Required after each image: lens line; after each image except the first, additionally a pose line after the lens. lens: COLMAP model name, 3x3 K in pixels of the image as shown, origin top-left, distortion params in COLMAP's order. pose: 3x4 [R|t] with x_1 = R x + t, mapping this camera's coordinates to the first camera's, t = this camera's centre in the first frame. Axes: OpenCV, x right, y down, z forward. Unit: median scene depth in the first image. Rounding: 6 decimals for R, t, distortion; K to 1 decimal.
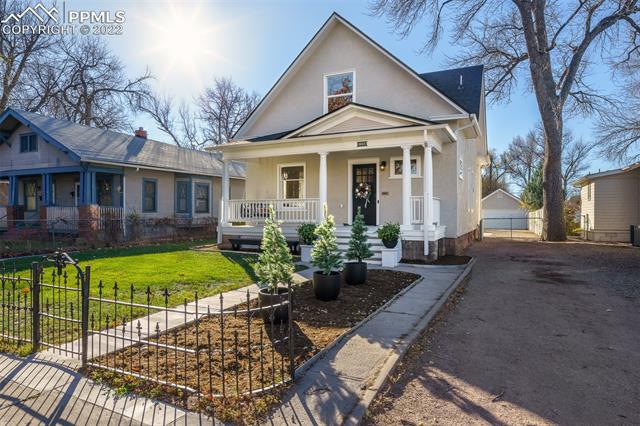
lens RADIAL K [[388.8, 0, 320.0], [0, 388.8, 213.0], [0, 0, 1]] dist [0.003255, 0.000878]
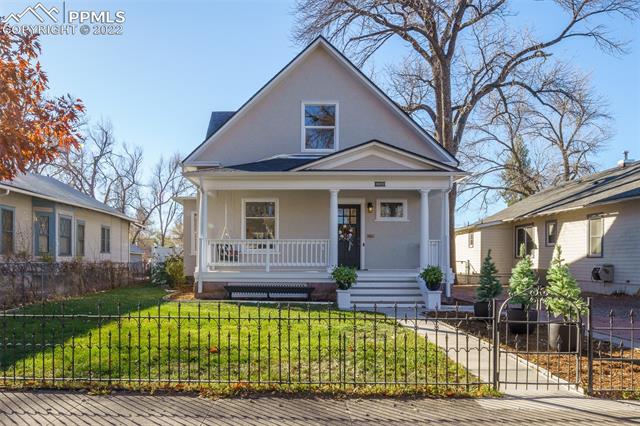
lens RADIAL K [[450.0, 0, 319.9], [0, 450.0, 260.1], [0, 0, 1]] dist [-0.002239, -0.000423]
pose [[0.904253, 0.004197, 0.426975, -0.410133], [-0.004993, 0.999987, 0.000745, 0.008141], [-0.426967, -0.002805, 0.904263, 0.048256]]
